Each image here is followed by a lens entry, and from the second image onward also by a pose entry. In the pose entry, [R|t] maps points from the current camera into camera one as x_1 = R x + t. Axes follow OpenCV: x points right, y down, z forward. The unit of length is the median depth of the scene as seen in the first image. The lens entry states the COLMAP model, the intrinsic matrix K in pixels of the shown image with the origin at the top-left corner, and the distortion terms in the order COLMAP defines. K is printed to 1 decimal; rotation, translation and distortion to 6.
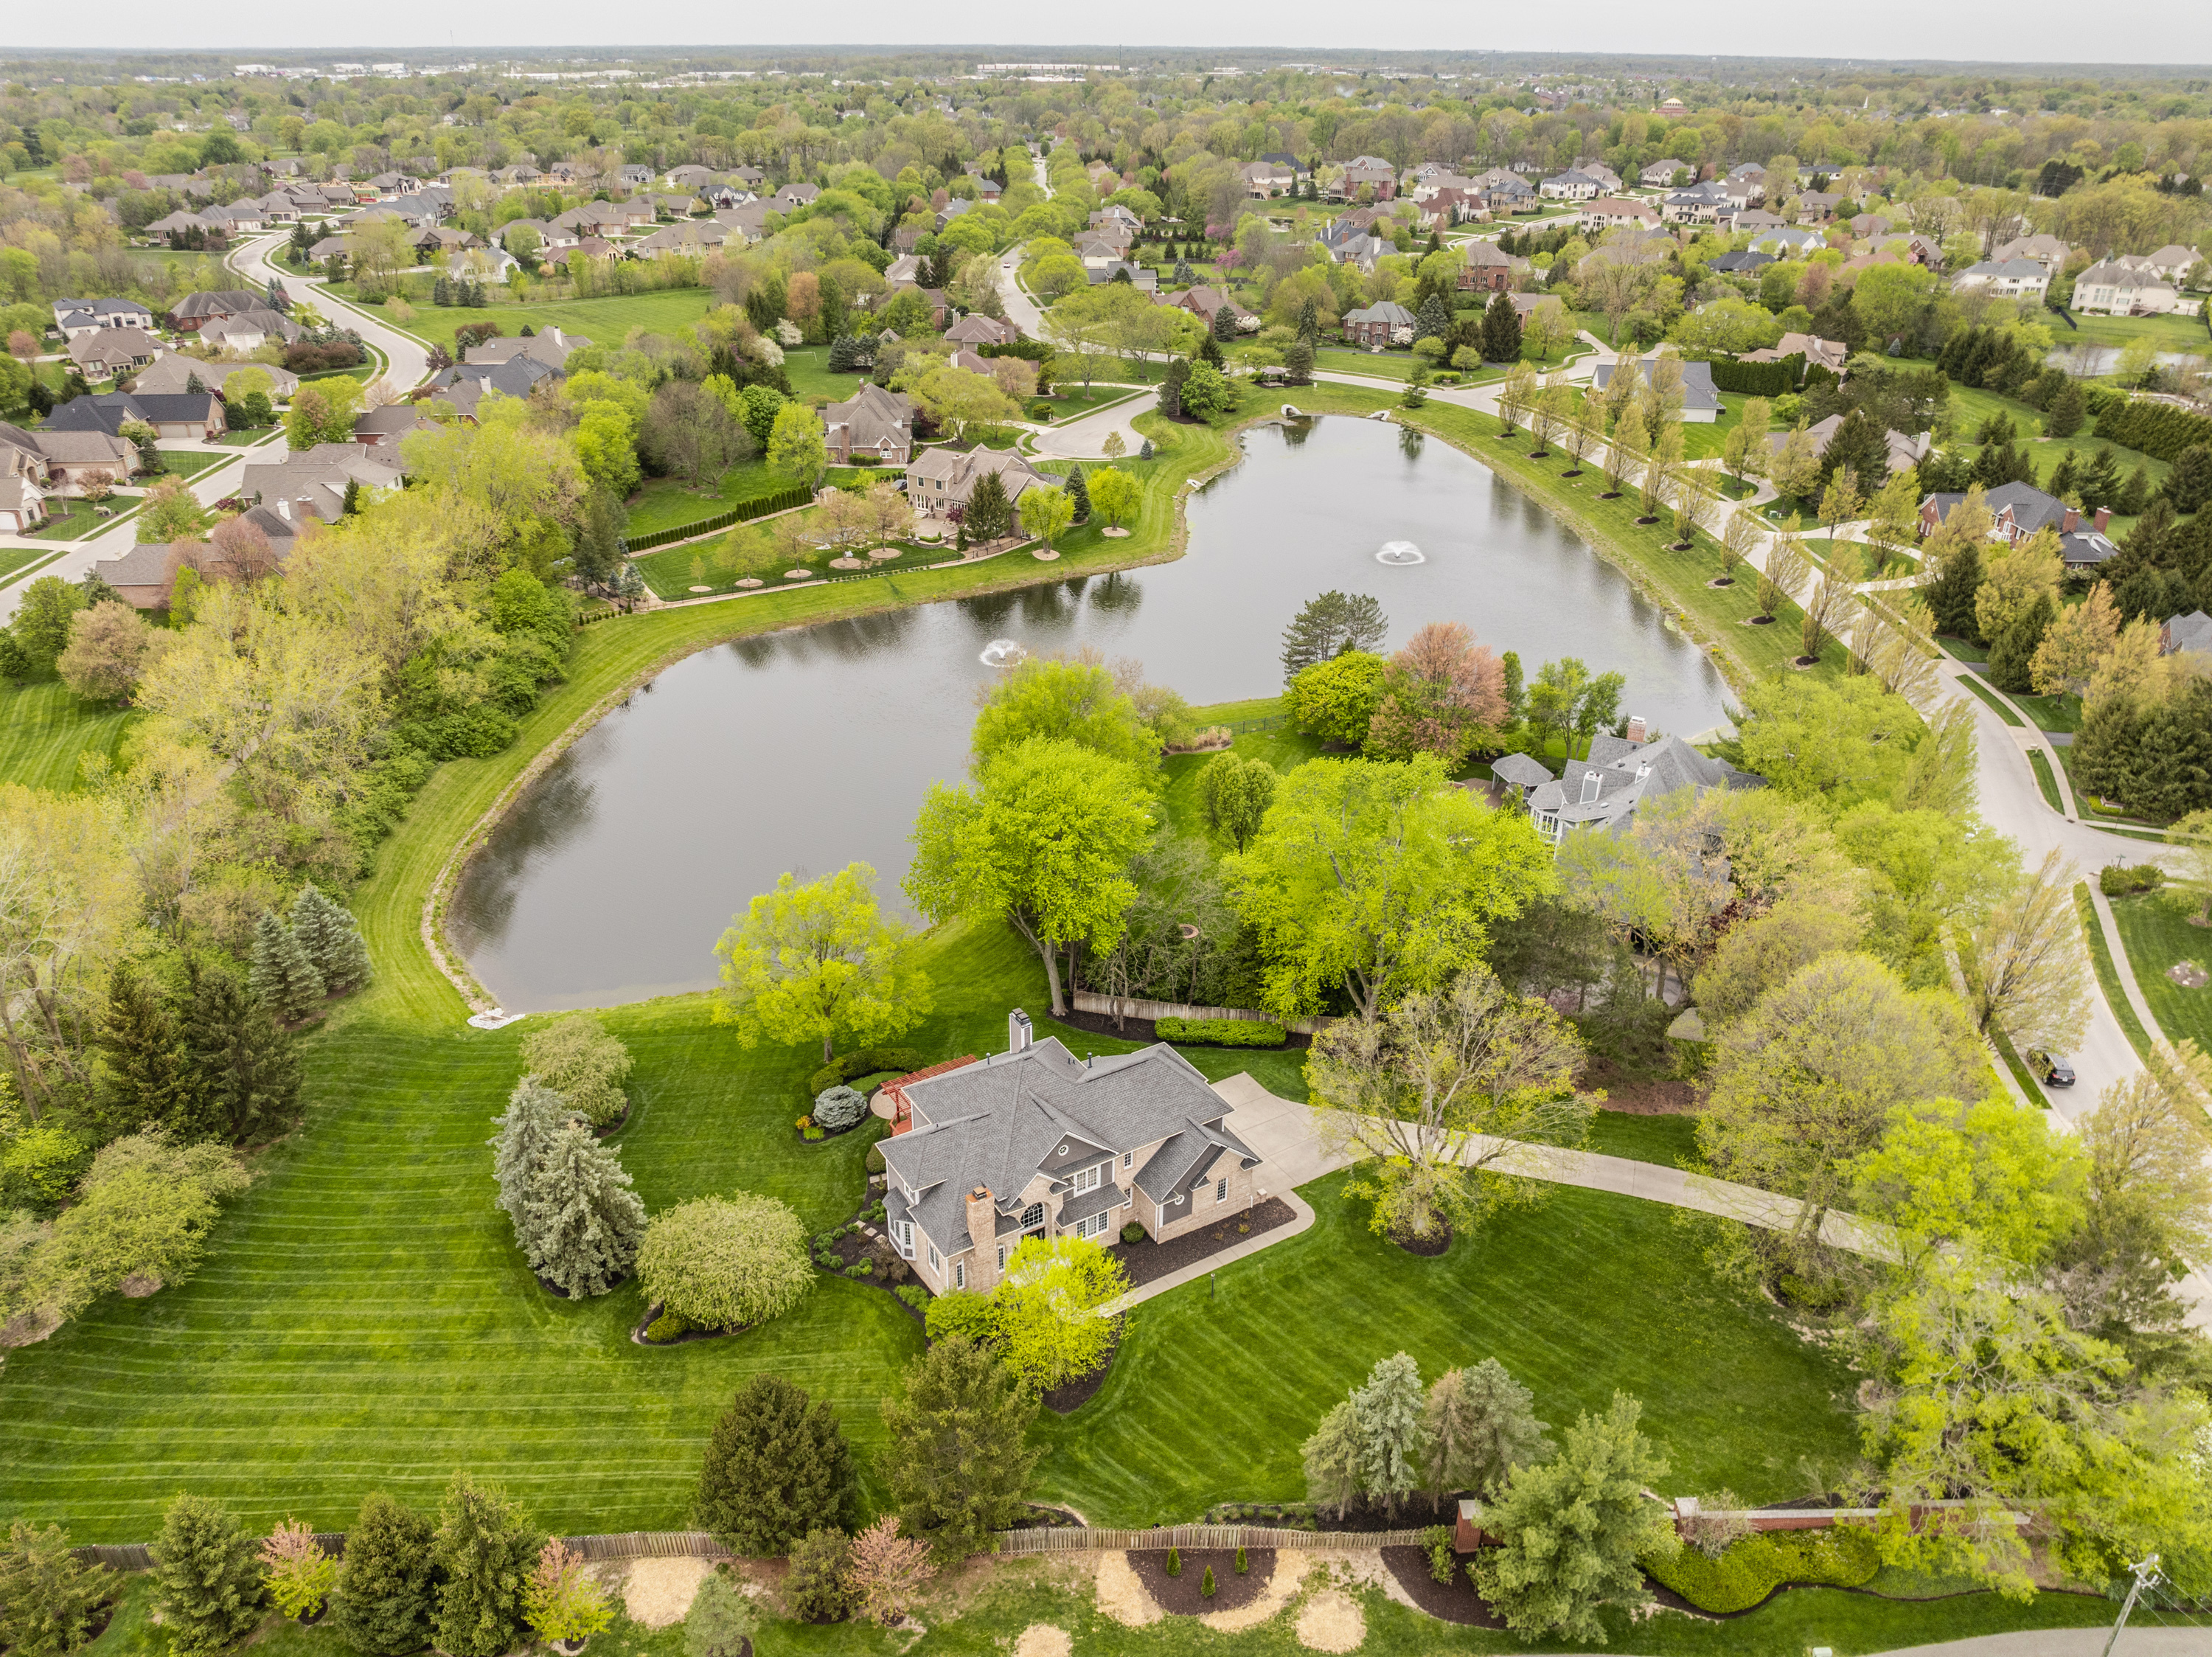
lens RADIAL K [[1589.9, 0, 1123.9], [0, 1589.9, 802.6], [0, 0, 1]] dist [-0.045335, 0.009978]
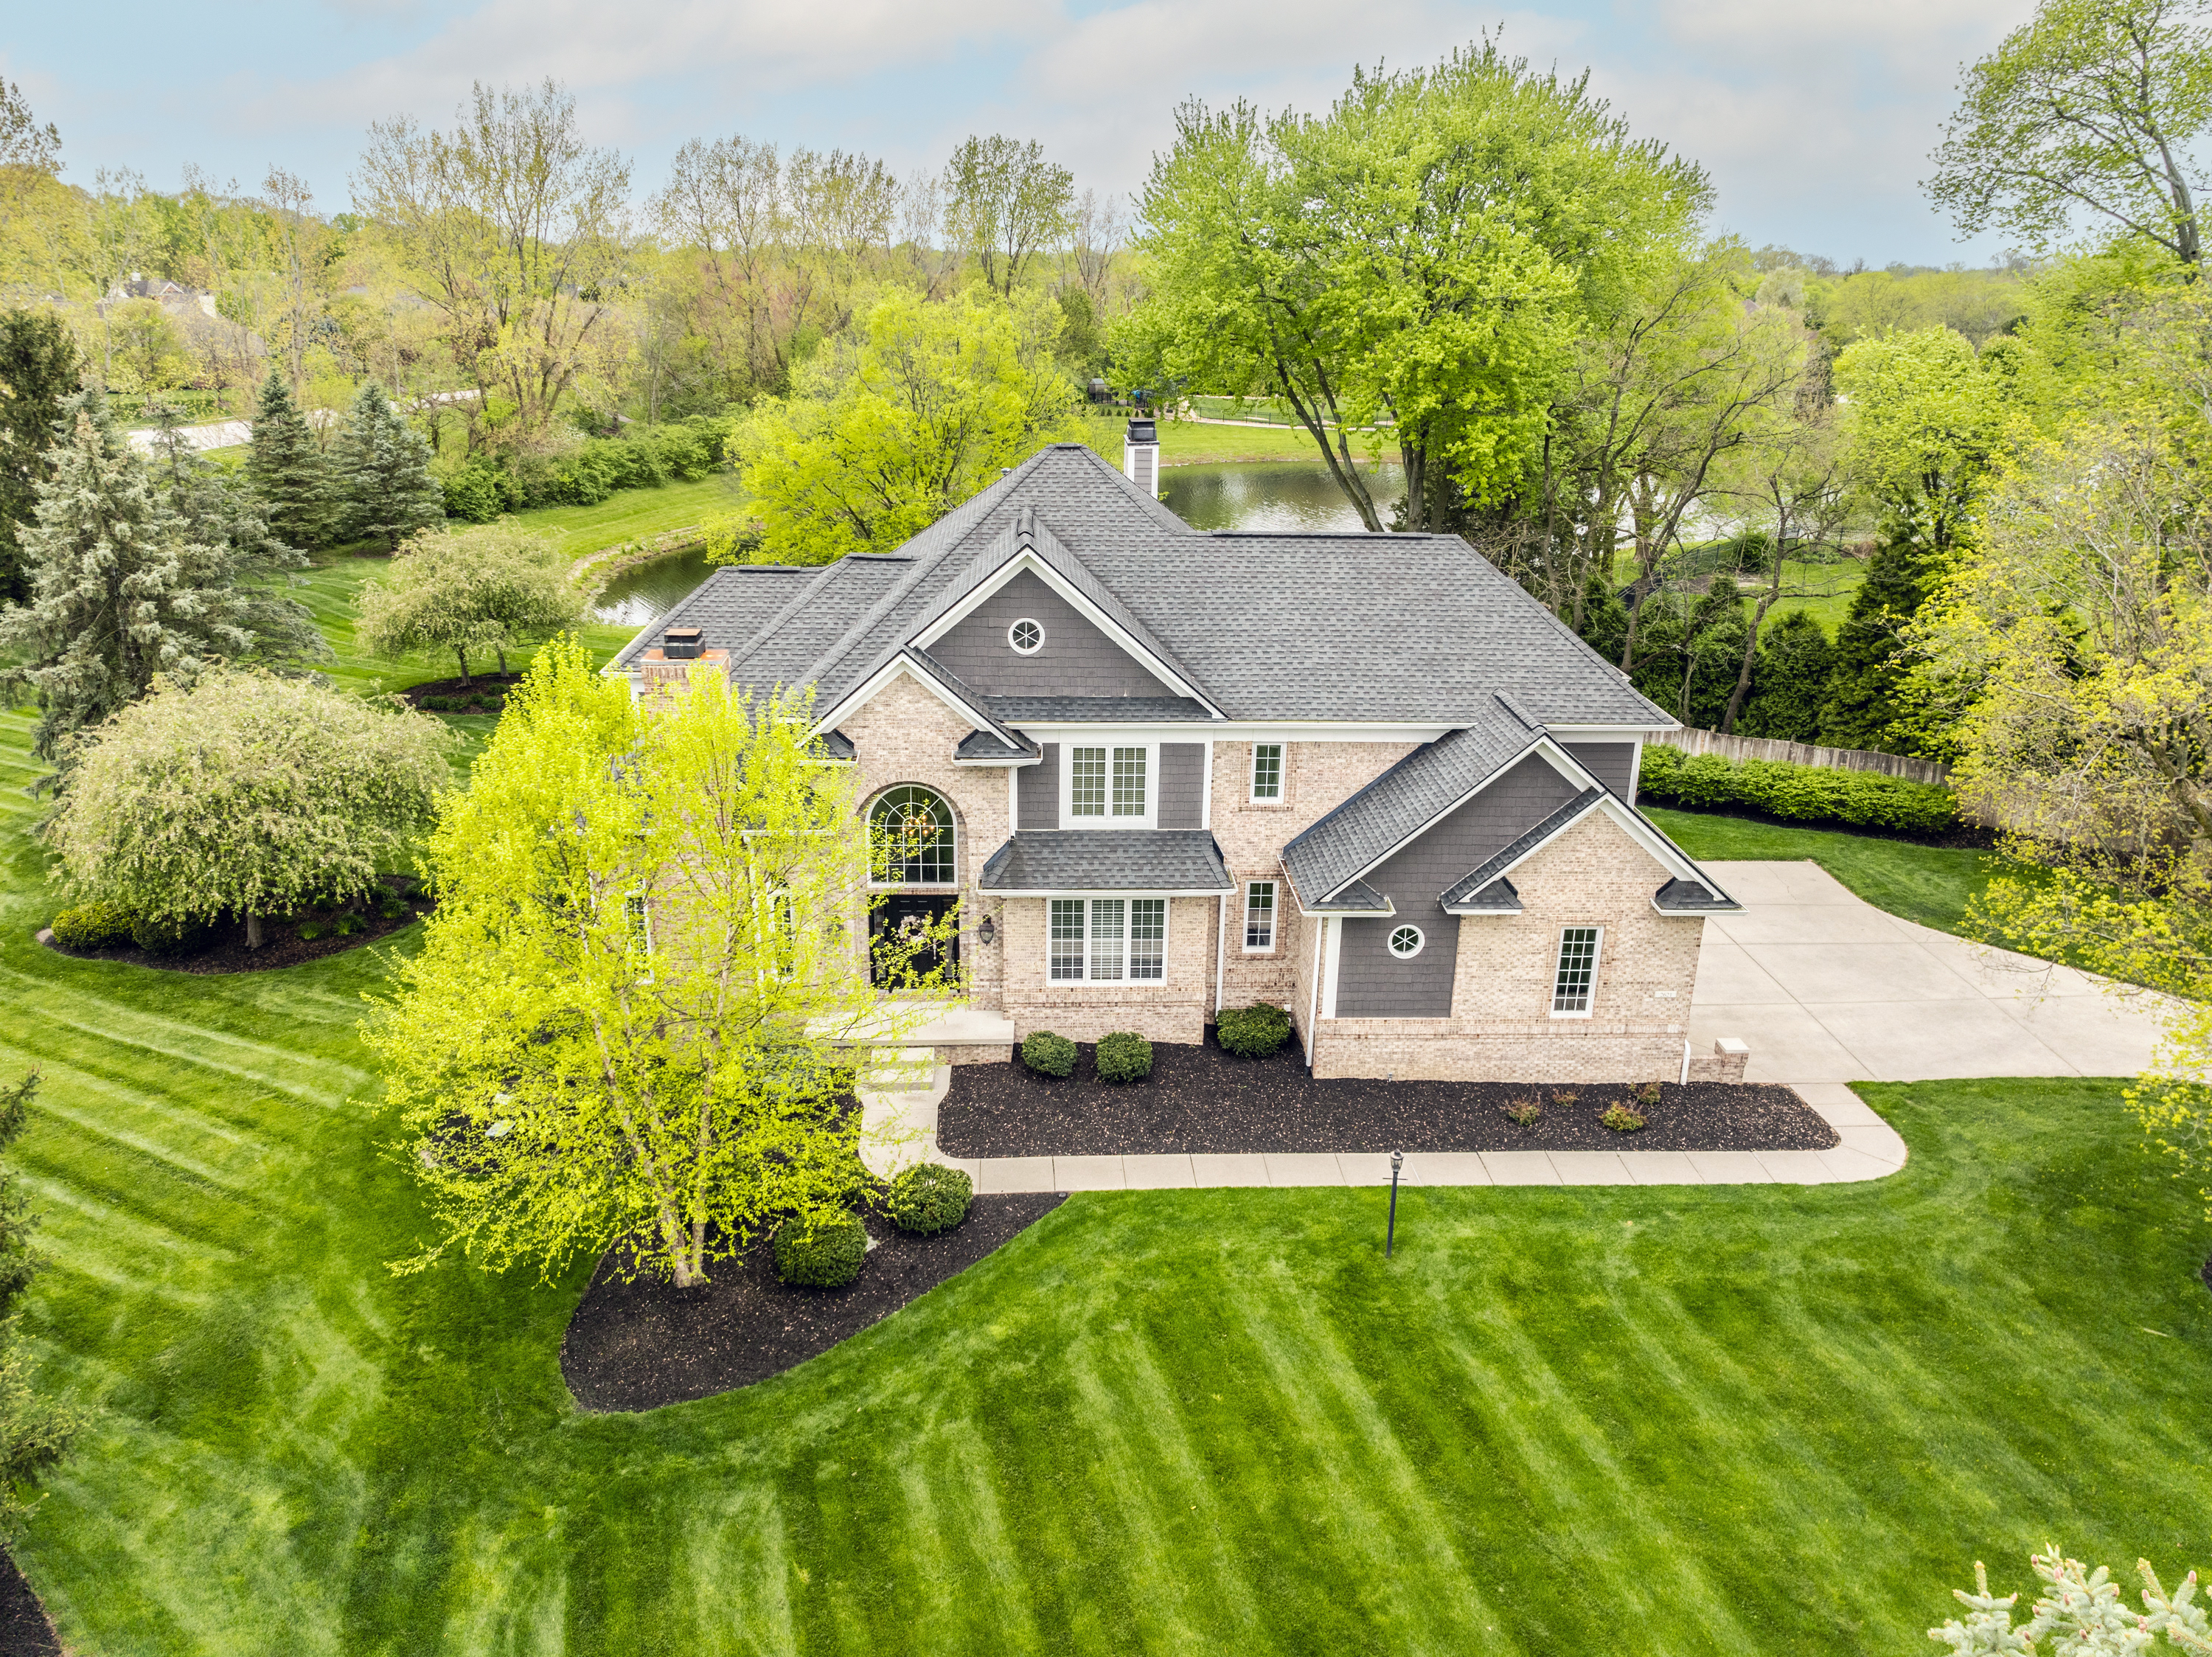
lens RADIAL K [[1589.9, 0, 1115.7], [0, 1589.9, 811.8], [0, 0, 1]] dist [-0.045335, 0.009978]
pose [[0.871673, 0.163940, -0.461854, 0.150372], [-0.222632, 0.972001, -0.075160, 0.326987], [0.436601, 0.168339, 0.883766, 0.887698]]
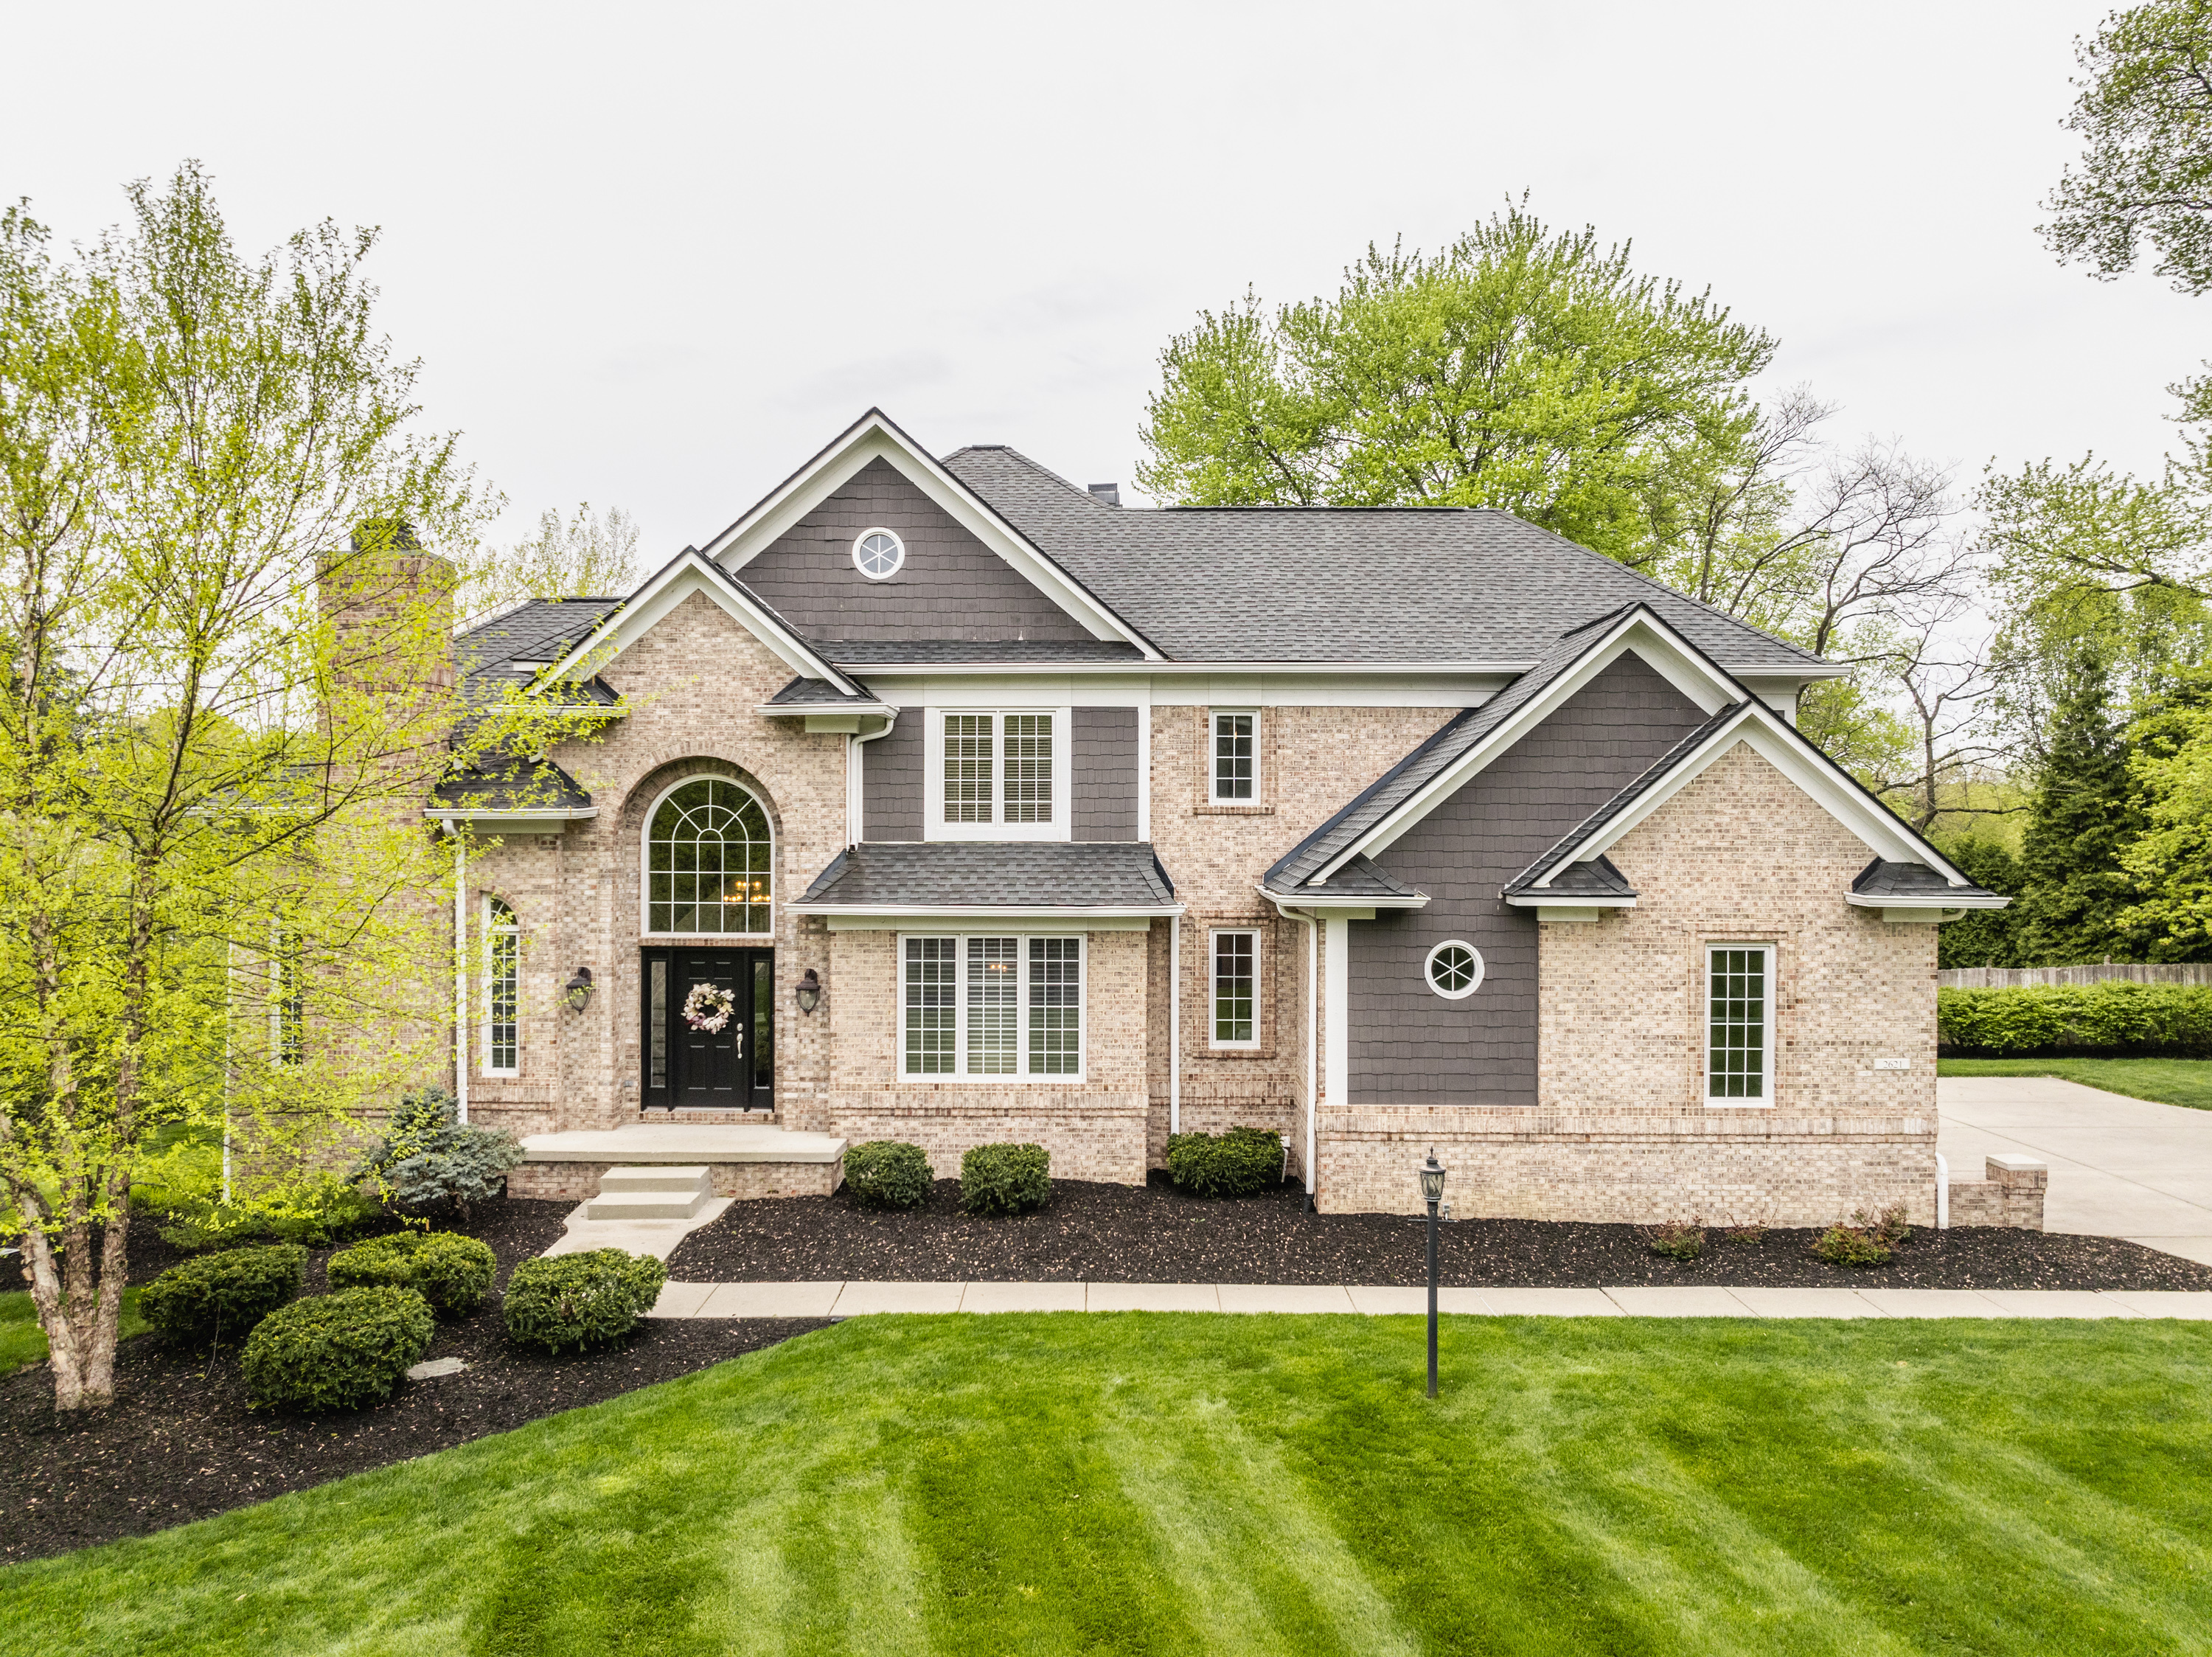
lens RADIAL K [[1589.9, 0, 1113.1], [0, 1589.9, 817.2], [0, 0, 1]] dist [-0.045335, 0.009978]
pose [[0.840097, -0.014232, -0.542250, 0.127031], [-0.232707, 0.893537, -0.383979, 0.393502], [0.489985, 0.448765, 0.747345, 1.042954]]
